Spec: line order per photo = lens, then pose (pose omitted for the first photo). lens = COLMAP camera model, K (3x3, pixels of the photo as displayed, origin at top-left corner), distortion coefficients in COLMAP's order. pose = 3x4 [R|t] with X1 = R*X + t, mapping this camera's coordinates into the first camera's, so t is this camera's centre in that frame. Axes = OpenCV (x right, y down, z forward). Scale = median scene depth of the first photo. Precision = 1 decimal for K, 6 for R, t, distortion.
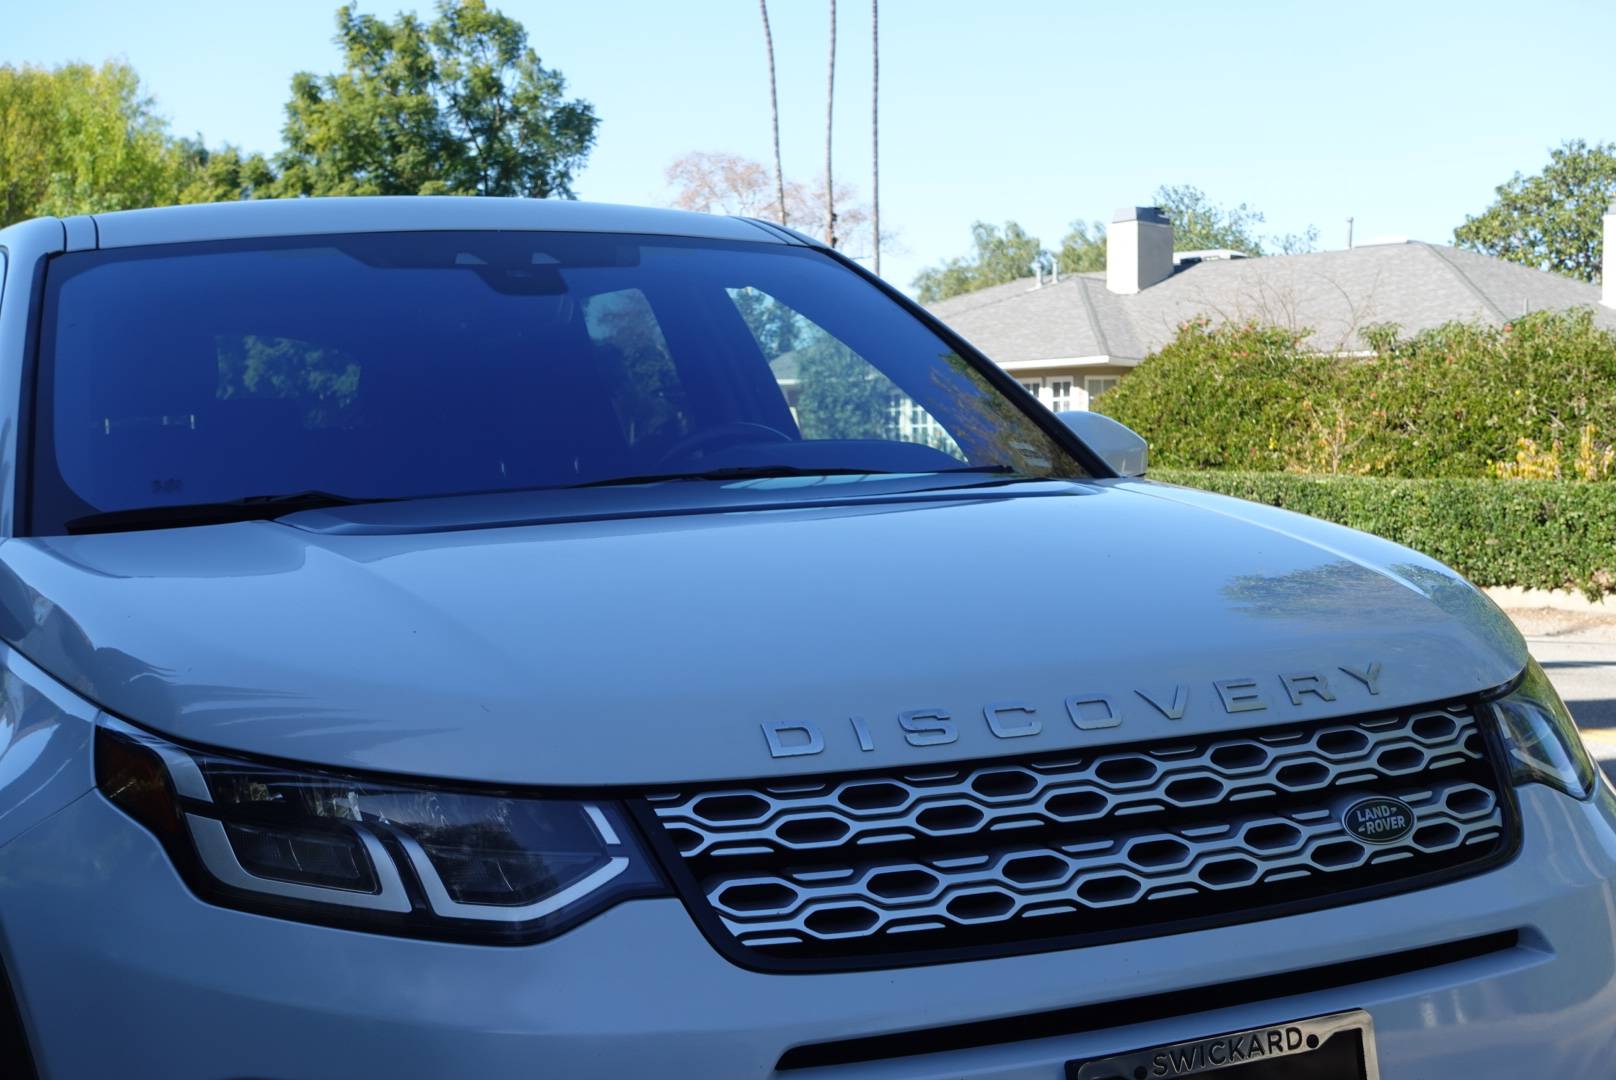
lens RADIAL K [[2475.0, 0, 845.3], [0, 2475.0, 543.6], [0, 0, 1]] dist [-0.031002, 0.000000]
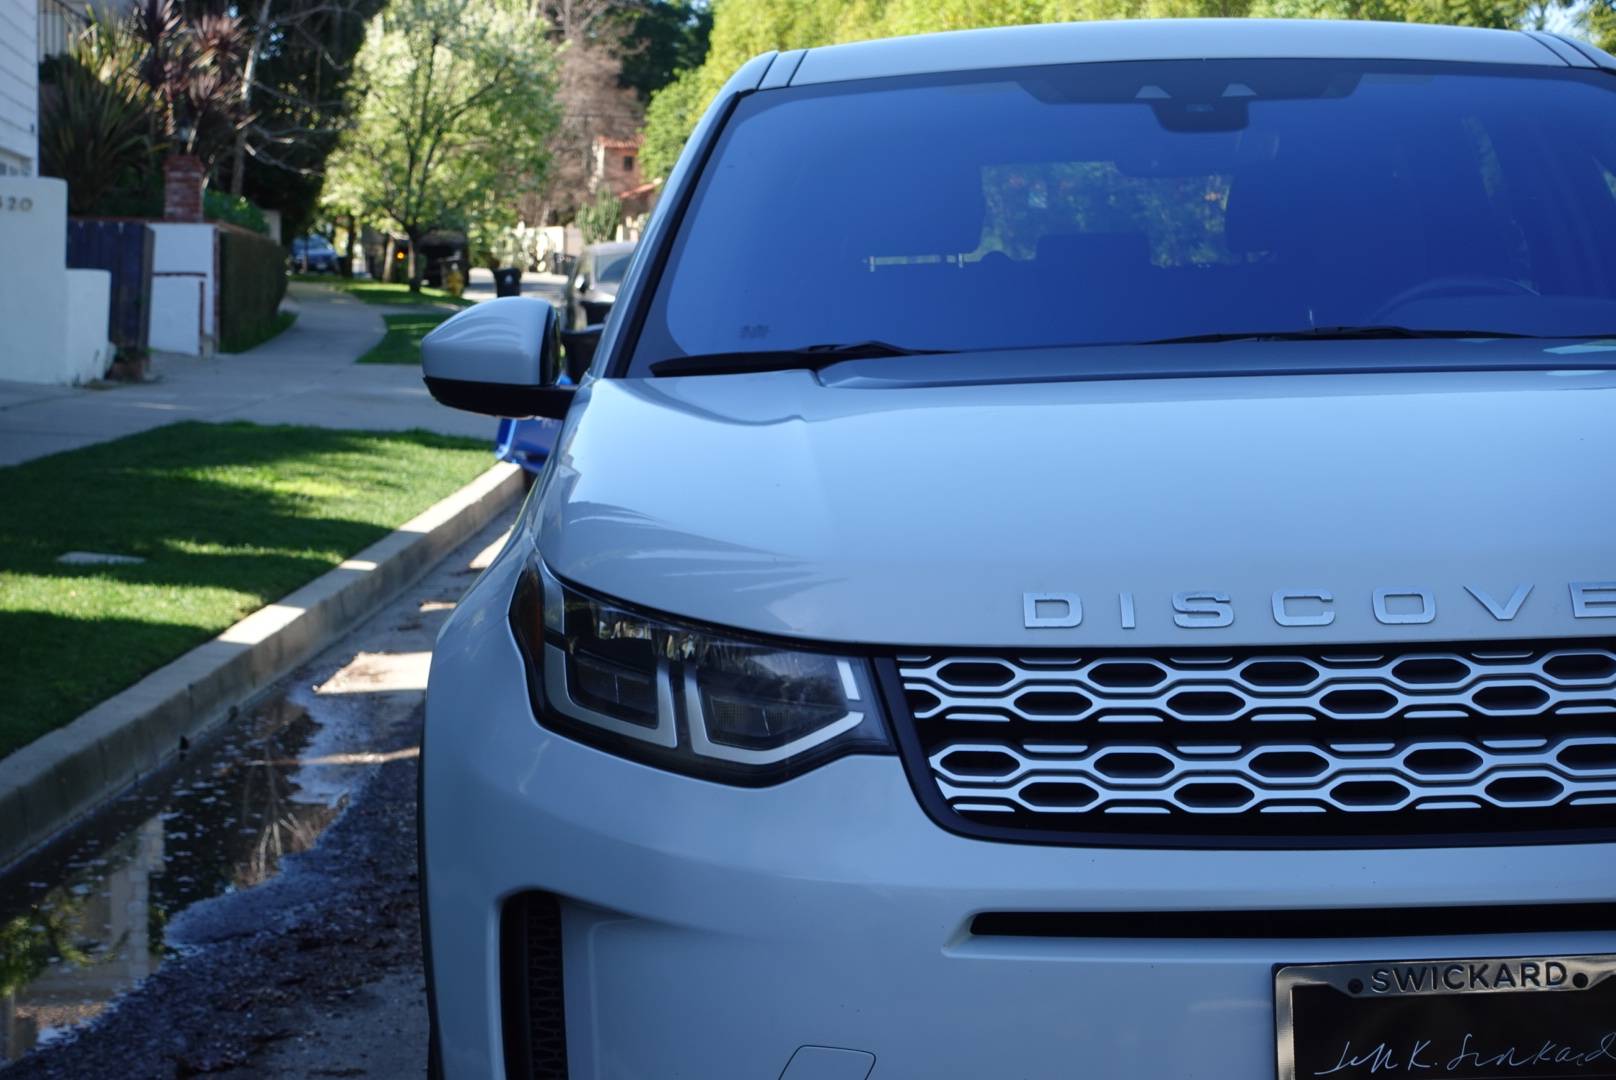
lens RADIAL K [[2971.9, 0, 800.5], [0, 2971.9, 531.7], [0, 0, 1]] dist [-0.020745, 0.000000]
pose [[0.893099, 0.055335, -0.446443, 0.396484], [-0.033882, 0.997861, 0.055899, -0.014497], [0.448582, -0.034797, 0.893064, -0.097126]]
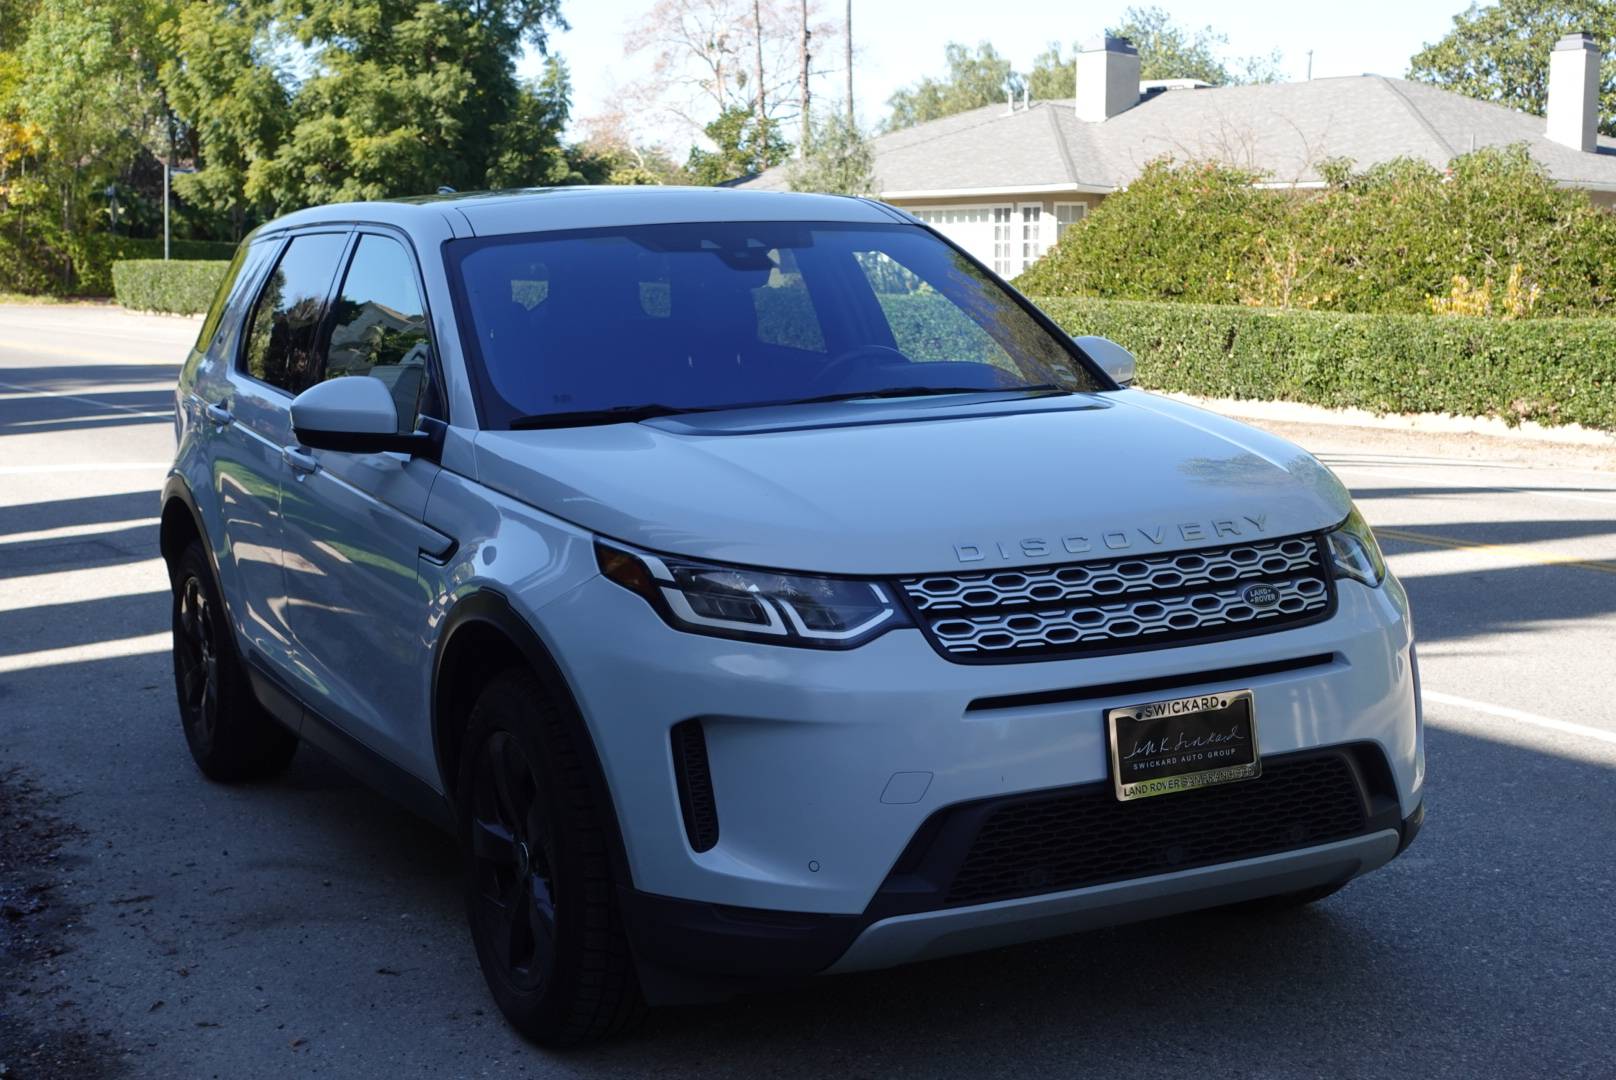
lens RADIAL K [[2381.6, 0, 806.6], [0, 2381.6, 537.1], [0, 0, 1]] dist [-0.023591, 0.000000]
pose [[0.999955, 0.008737, -0.003731, -0.139901], [-0.008425, 0.997002, 0.076917, -0.077779], [0.004392, -0.076883, 0.997030, -0.893044]]
